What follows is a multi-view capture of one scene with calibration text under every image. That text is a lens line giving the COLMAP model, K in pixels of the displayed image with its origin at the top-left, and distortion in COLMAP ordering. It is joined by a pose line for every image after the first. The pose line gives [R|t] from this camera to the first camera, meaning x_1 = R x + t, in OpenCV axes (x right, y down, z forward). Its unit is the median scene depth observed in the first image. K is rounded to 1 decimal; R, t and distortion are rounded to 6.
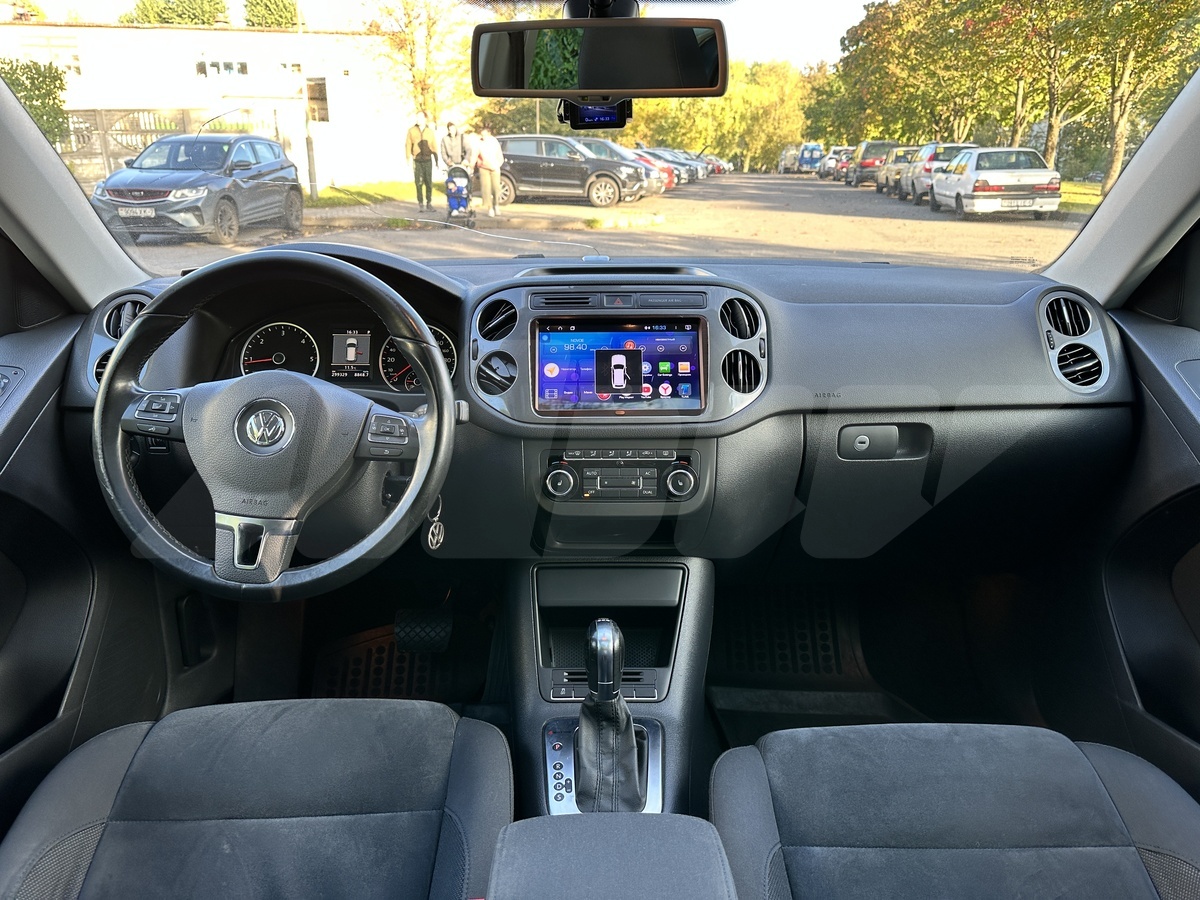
lens RADIAL K [[869.9, 0, 600.0], [0, 869.9, 450.0], [0, 0, 1]] dist [-0.023553, -0.000816]
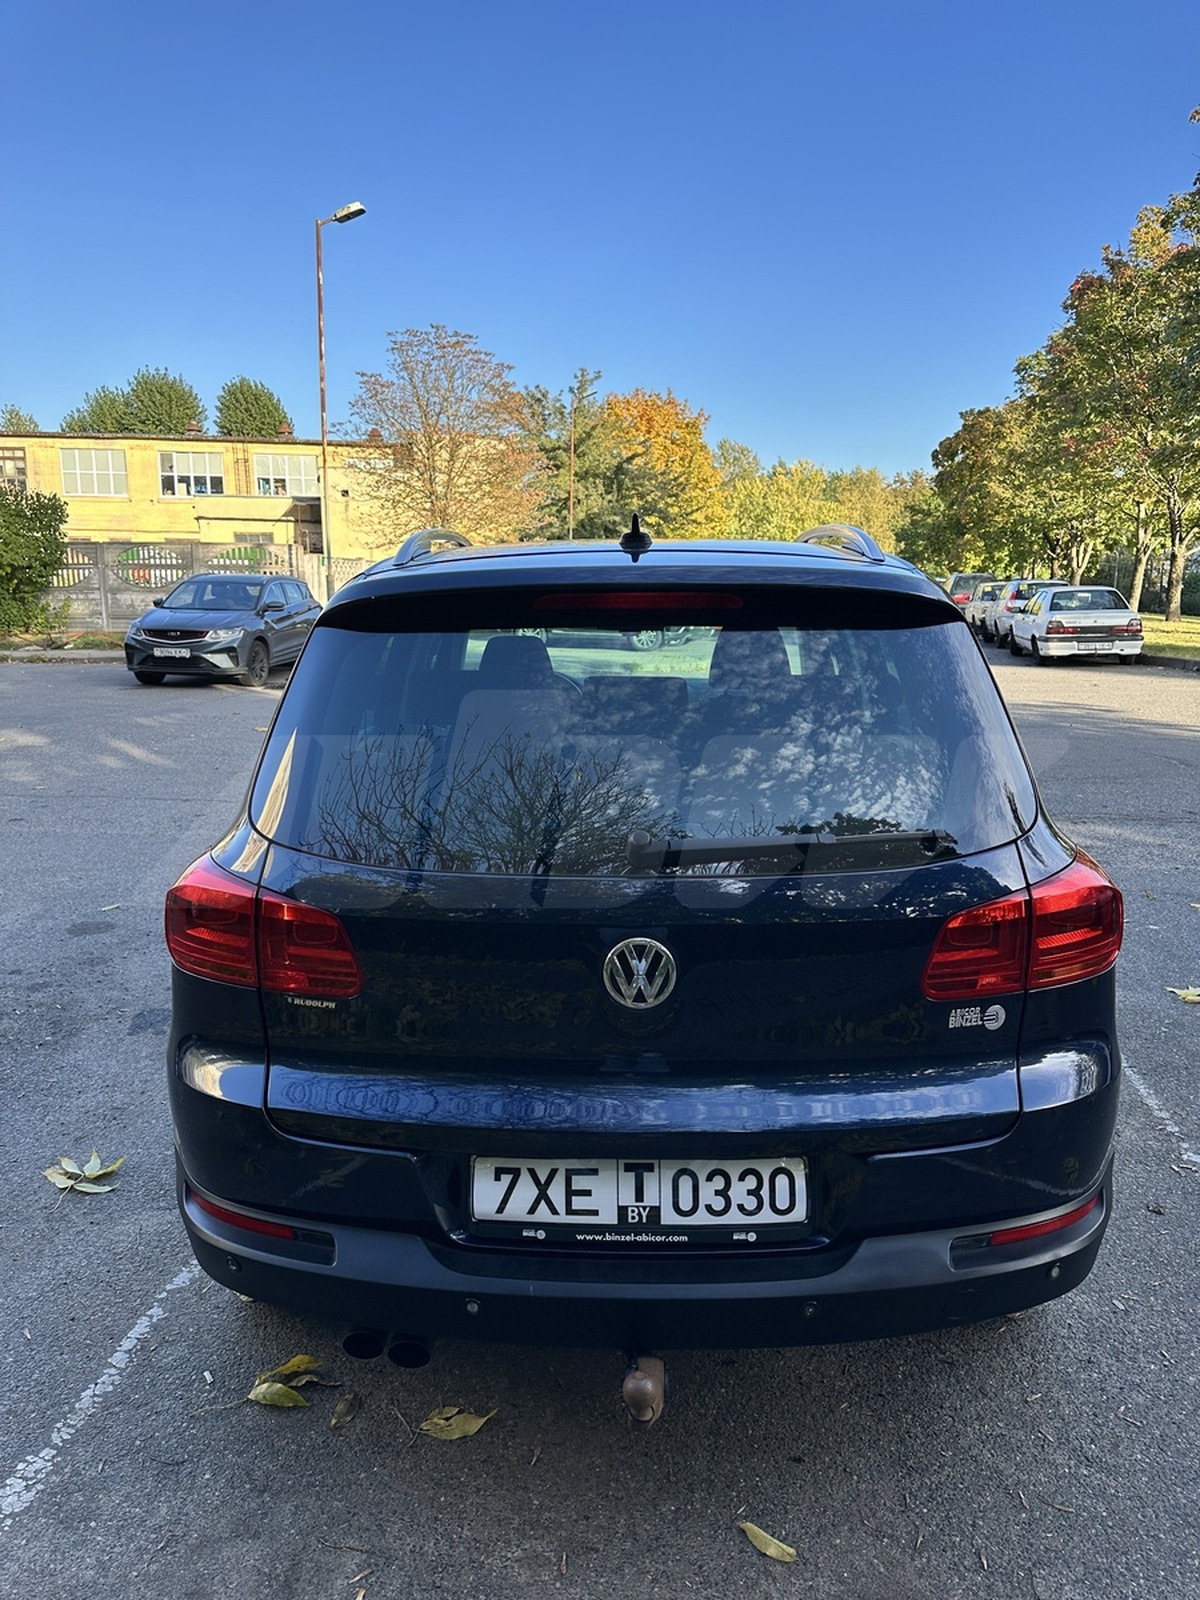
lens RADIAL K [[1114.4, 0, 599.4], [0, 1114.4, 774.0], [0, 0, 1]] dist [0.010451, -0.017727]
pose [[0.999230, 0.007138, -0.038568, 0.000292], [-0.013198, 0.987149, -0.159256, 0.036260], [0.036936, 0.159643, 0.986484, -0.136866]]
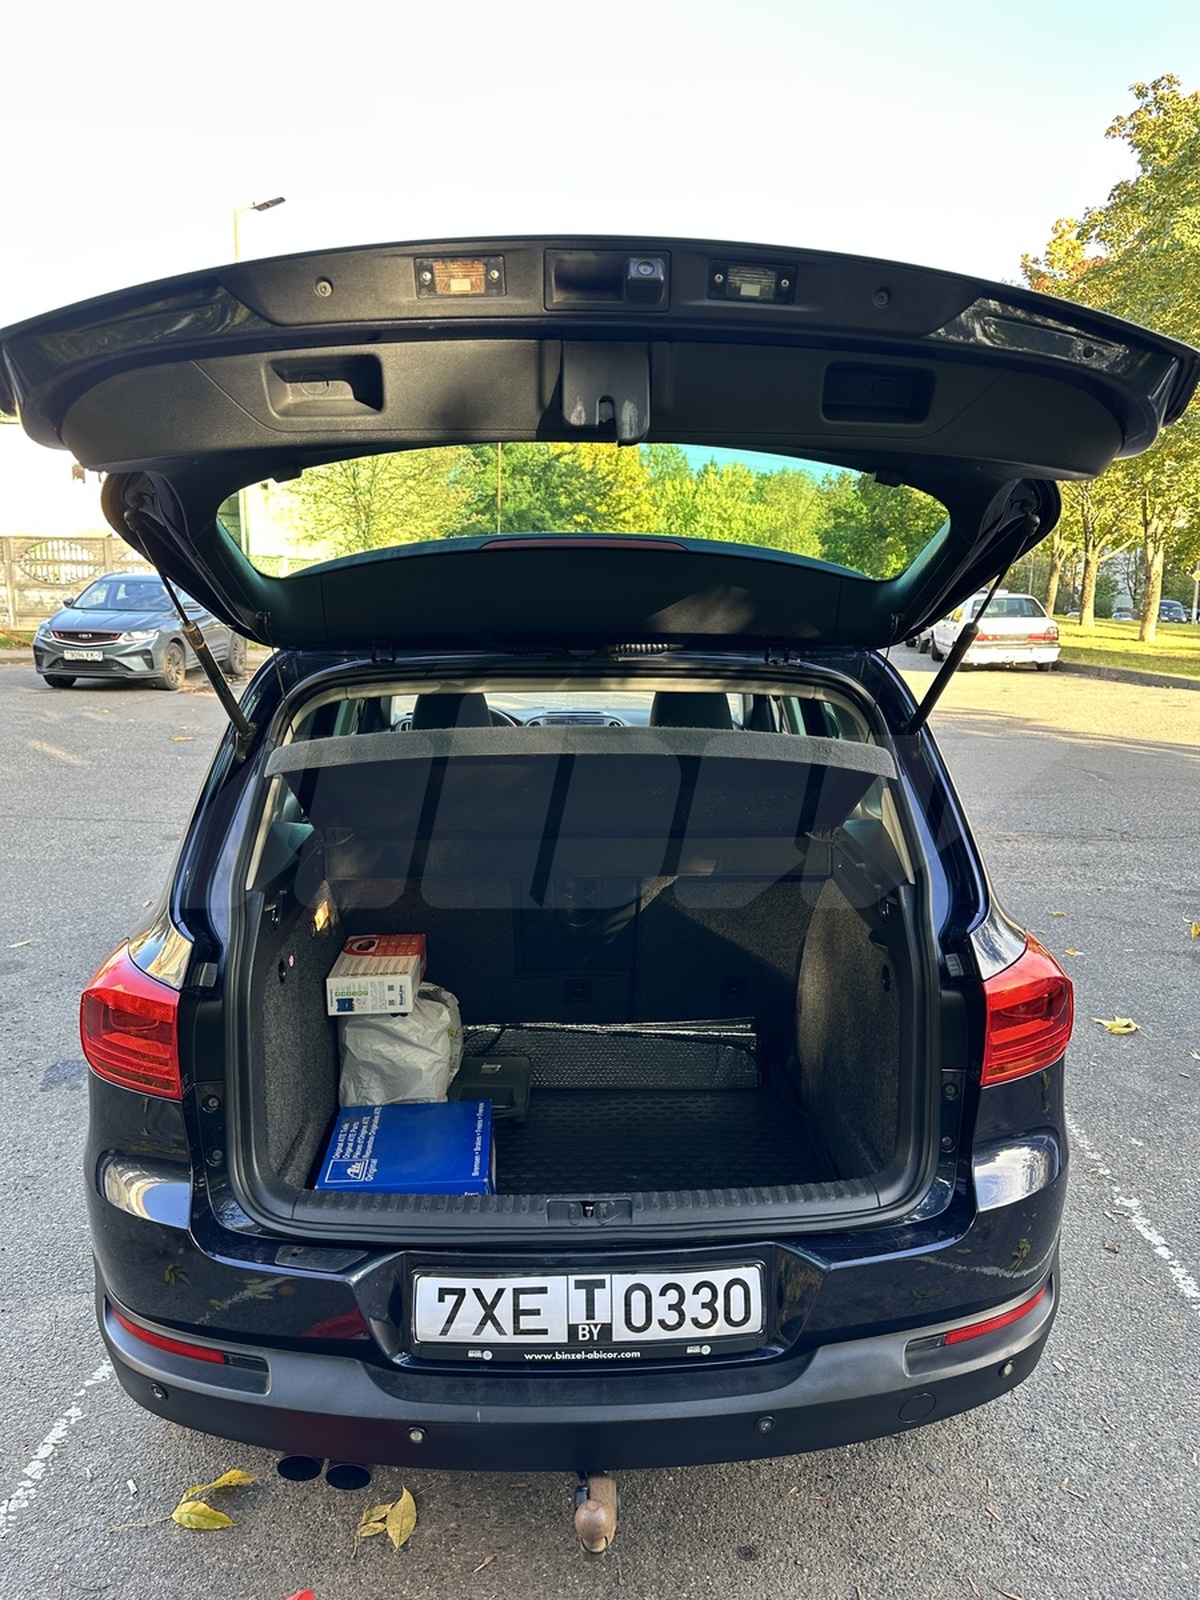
lens RADIAL K [[1120.1, 0, 607.6], [0, 1120.1, 789.0], [0, 0, 1]] dist [-0.005653, -0.002682]
pose [[0.999444, 0.004472, 0.033034, -0.000759], [0.000384, 0.989350, -0.145553, 0.031106], [-0.033333, 0.145485, 0.988799, -0.135303]]
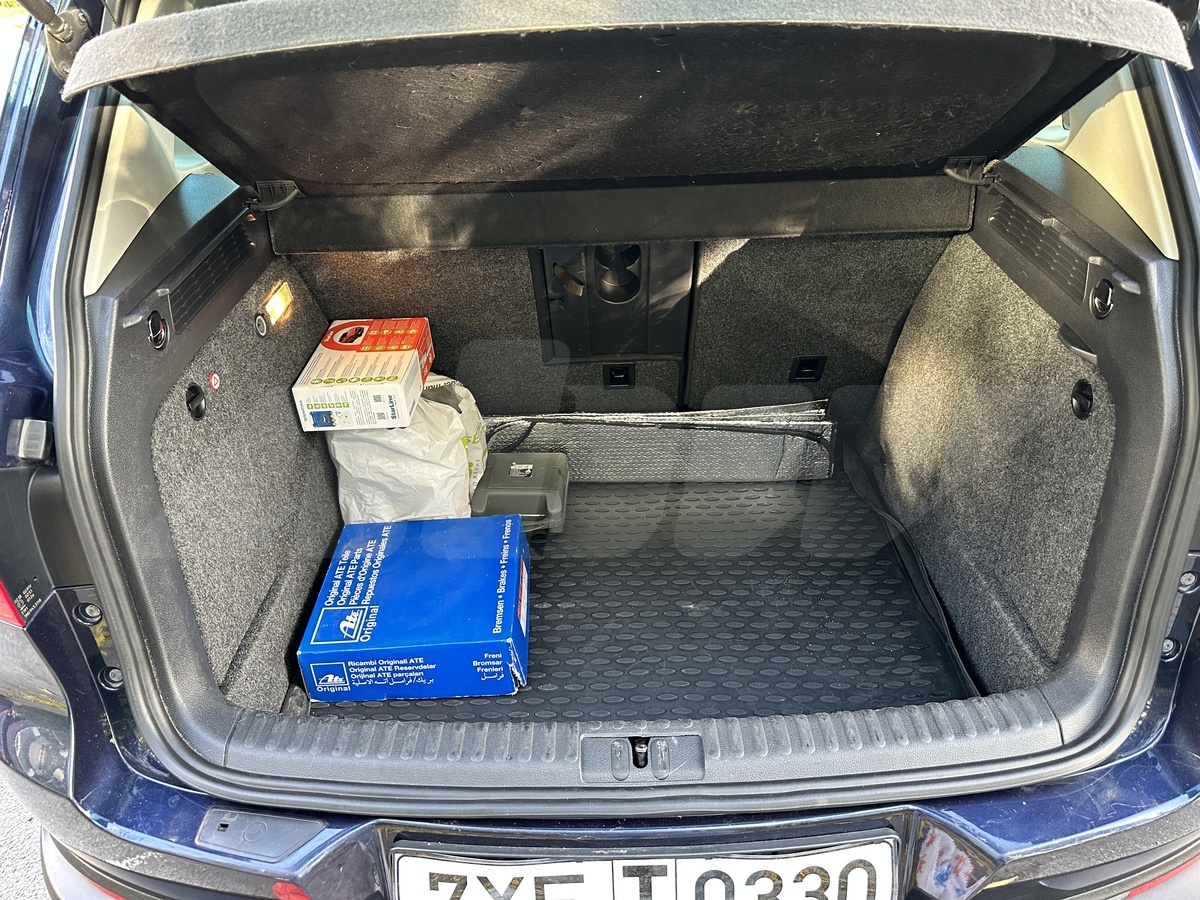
lens RADIAL K [[833.8, 0, 600.0], [0, 833.8, 450.0], [0, 0, 1]] dist [0.127361, -0.218463]
pose [[0.999632, -0.017259, -0.020946, -0.000396], [0.021364, 0.976368, 0.215056, 0.027109], [0.016740, -0.215424, 0.976377, -0.103464]]
